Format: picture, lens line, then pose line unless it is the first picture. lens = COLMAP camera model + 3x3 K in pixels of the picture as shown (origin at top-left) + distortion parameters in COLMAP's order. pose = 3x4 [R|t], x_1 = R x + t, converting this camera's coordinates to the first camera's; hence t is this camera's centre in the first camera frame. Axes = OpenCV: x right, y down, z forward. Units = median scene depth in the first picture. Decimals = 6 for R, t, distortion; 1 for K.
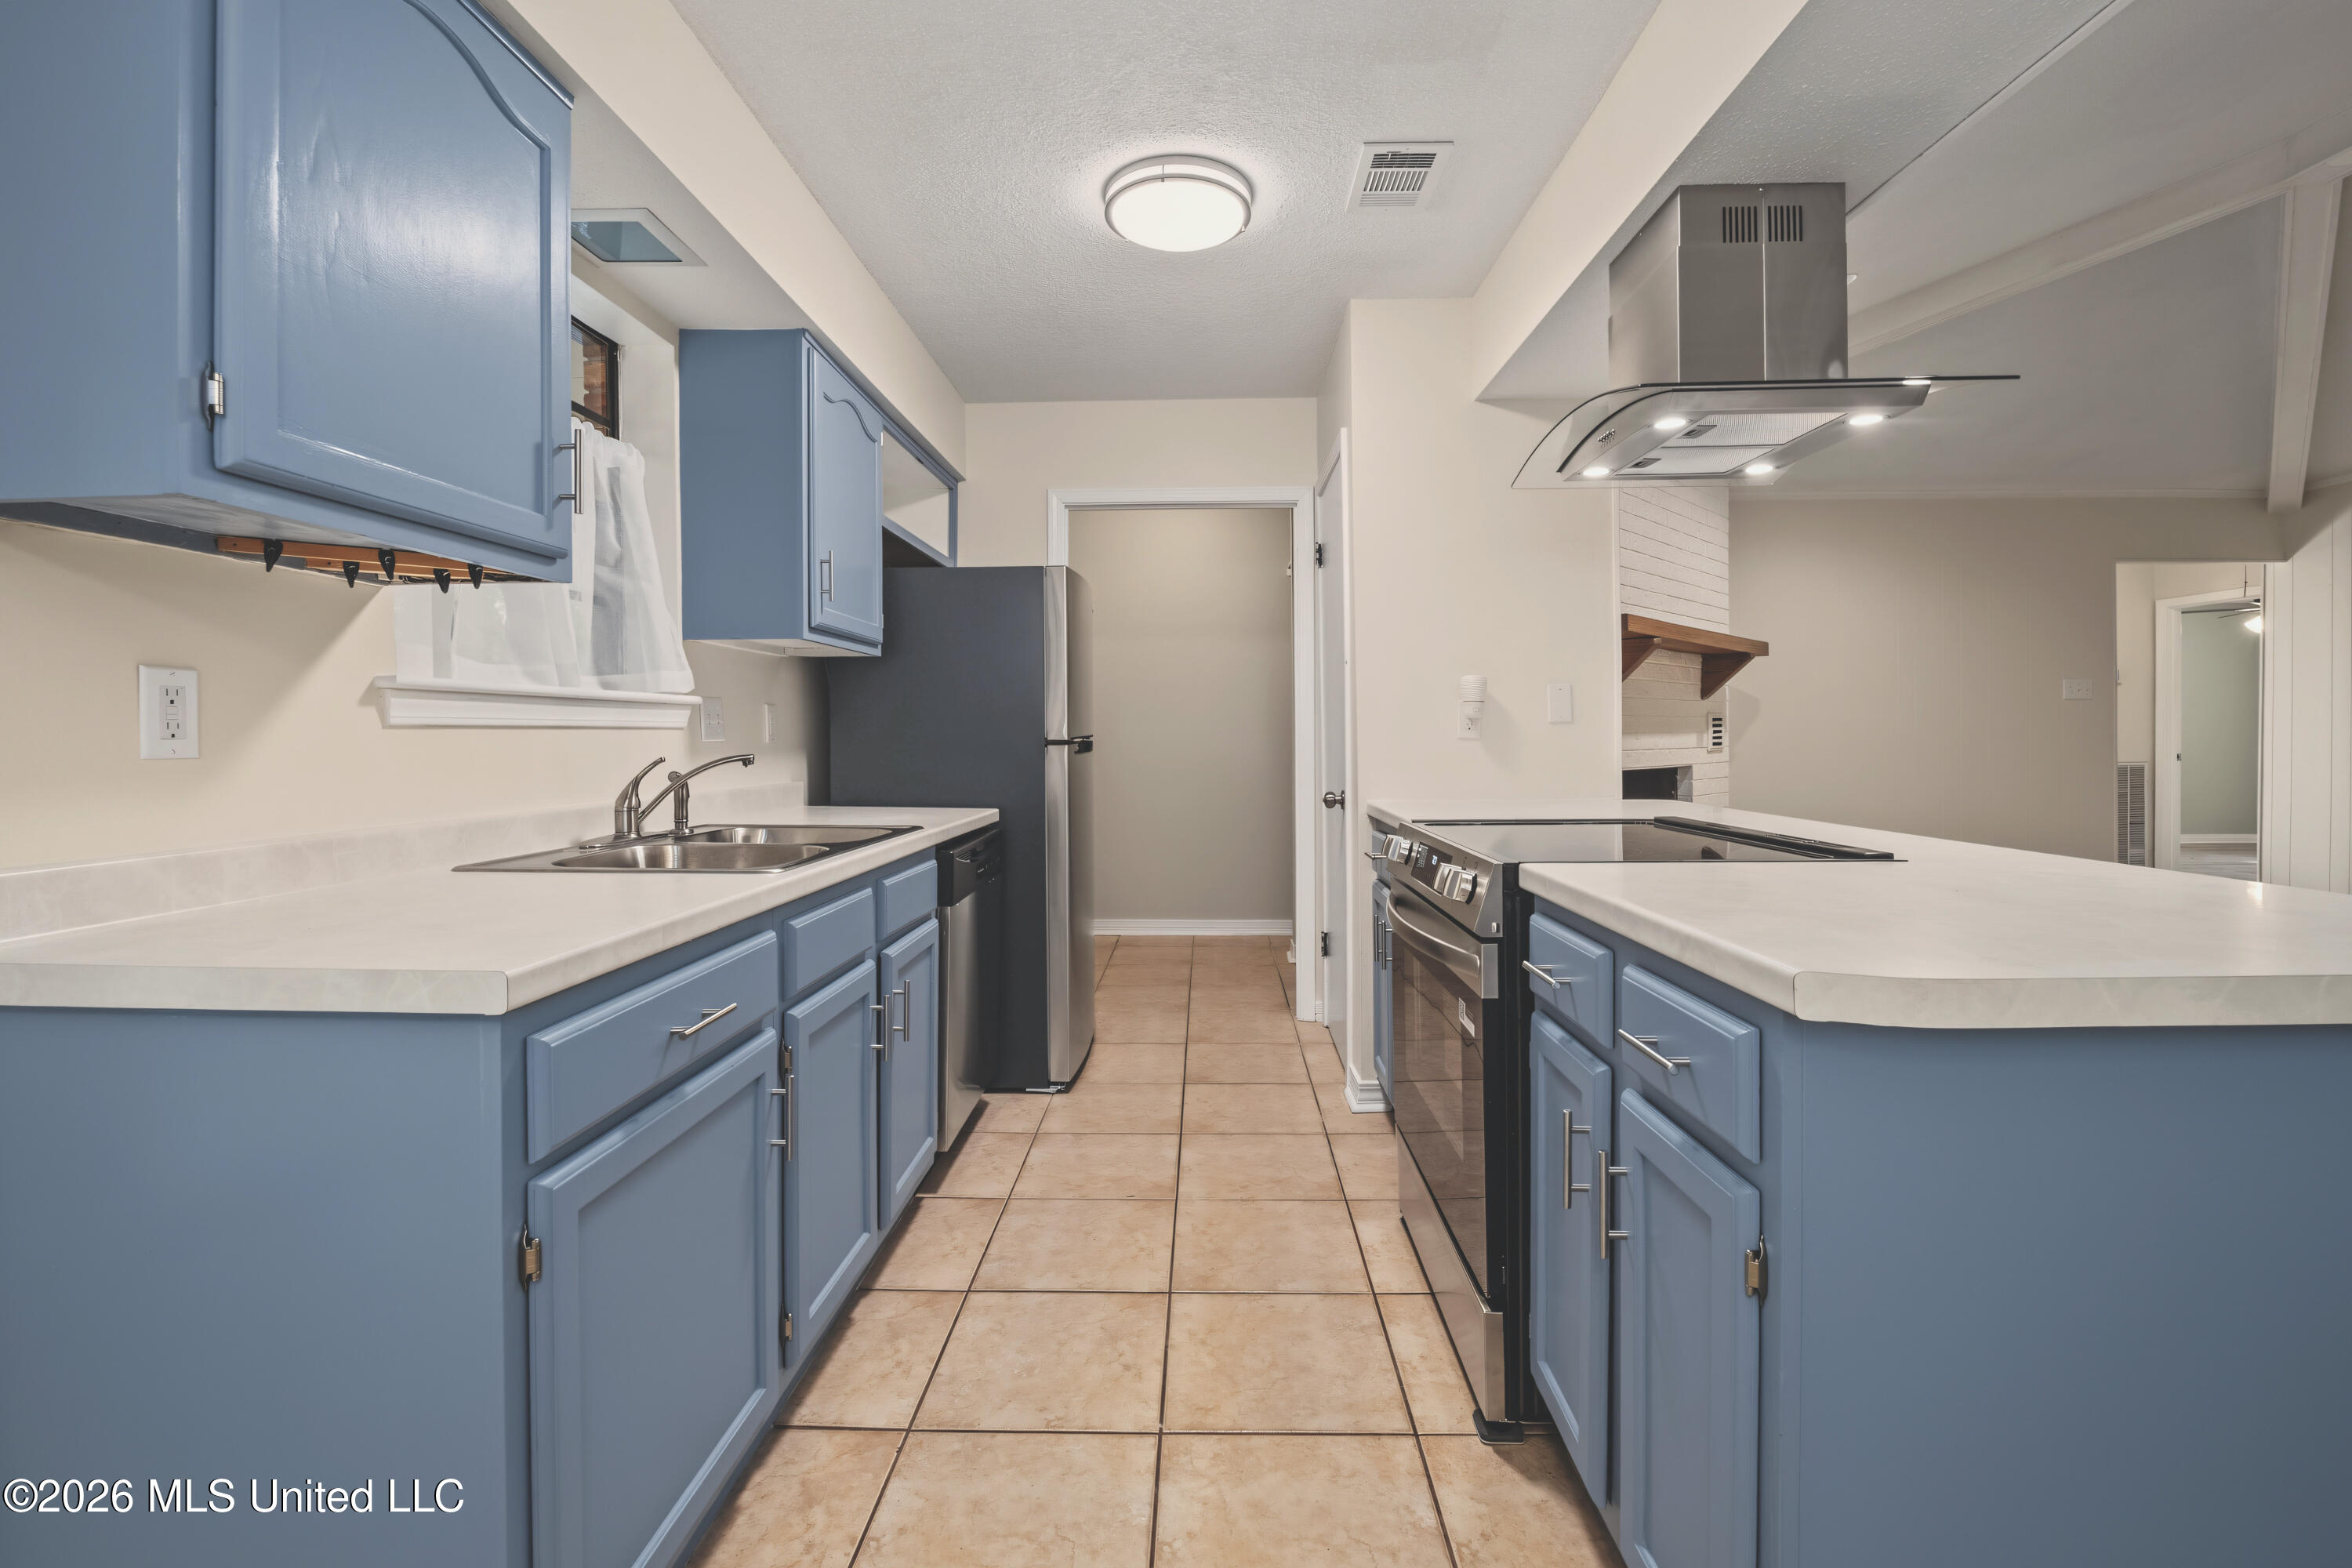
lens RADIAL K [[1029.1, 0, 1180.2], [0, 1029.1, 737.9], [0, 0, 1]] dist [-0.006349, -0.005399]
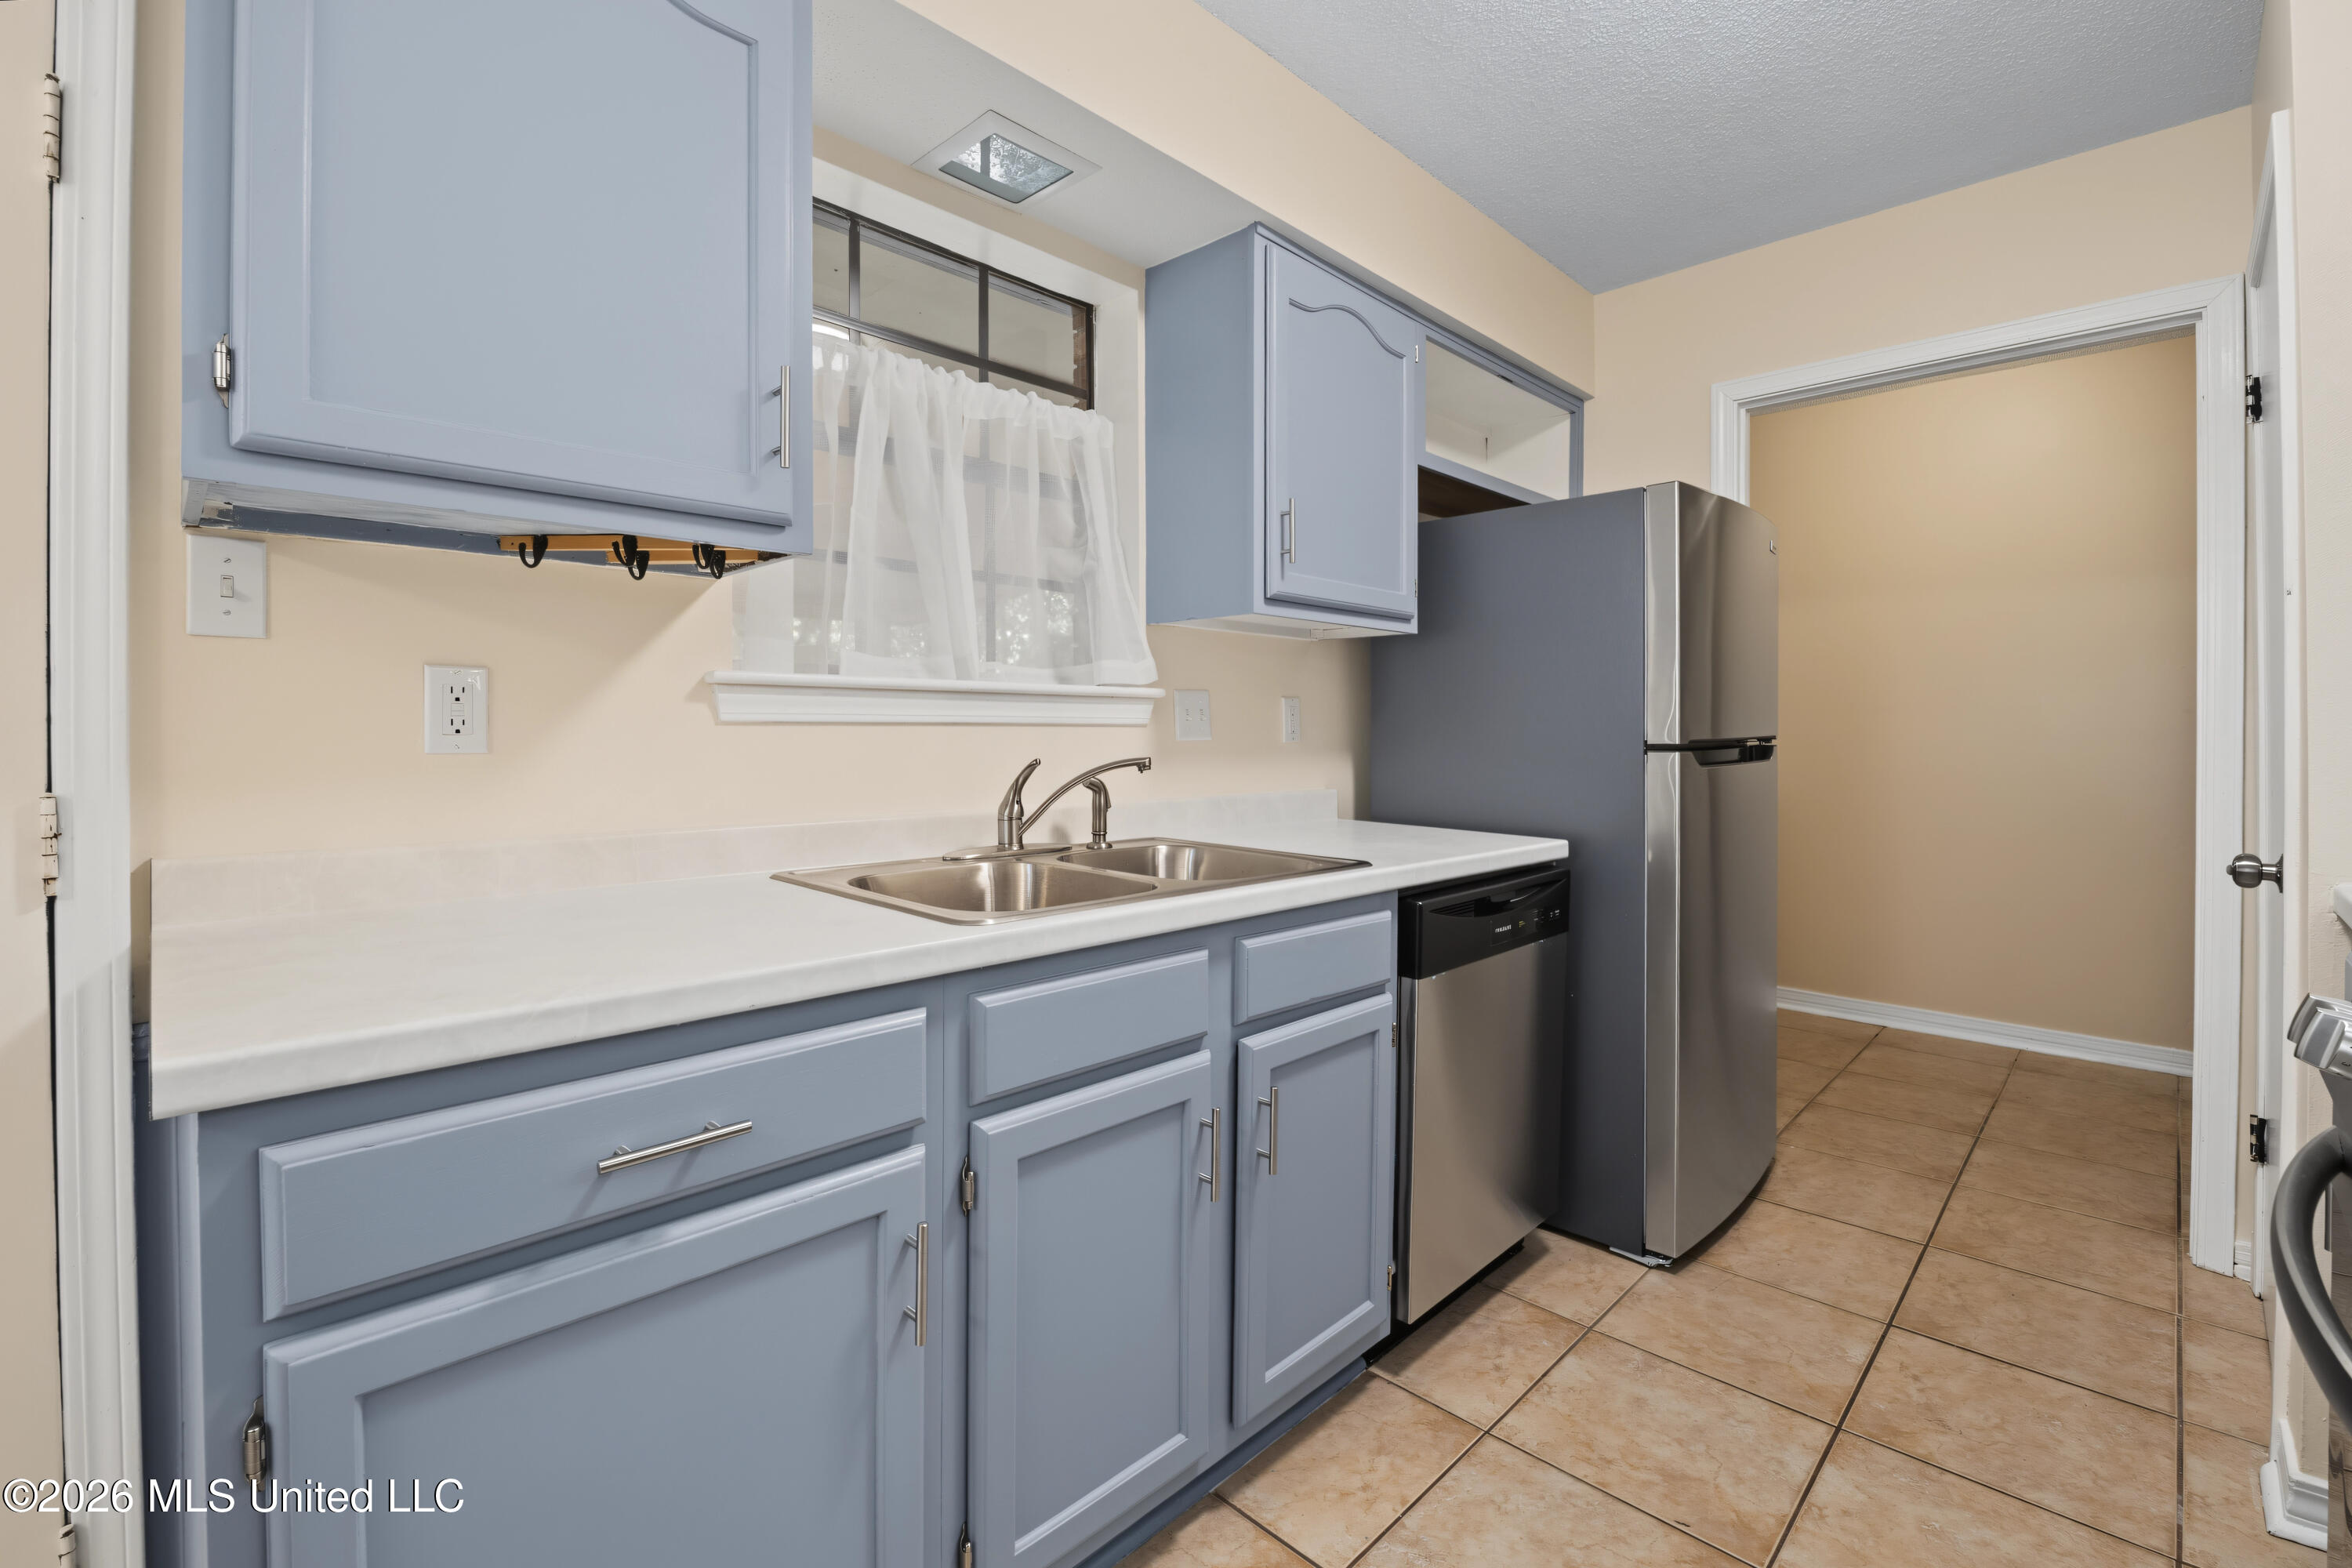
lens RADIAL K [[1029.1, 0, 1180.2], [0, 1029.1, 737.9], [0, 0, 1]] dist [-0.006349, -0.005399]
pose [[0.729984, 0.009139, -0.683403, 0.134999], [-0.007683, 0.999957, 0.005166, -0.003411], [0.683421, 0.001480, 0.730023, 0.373722]]
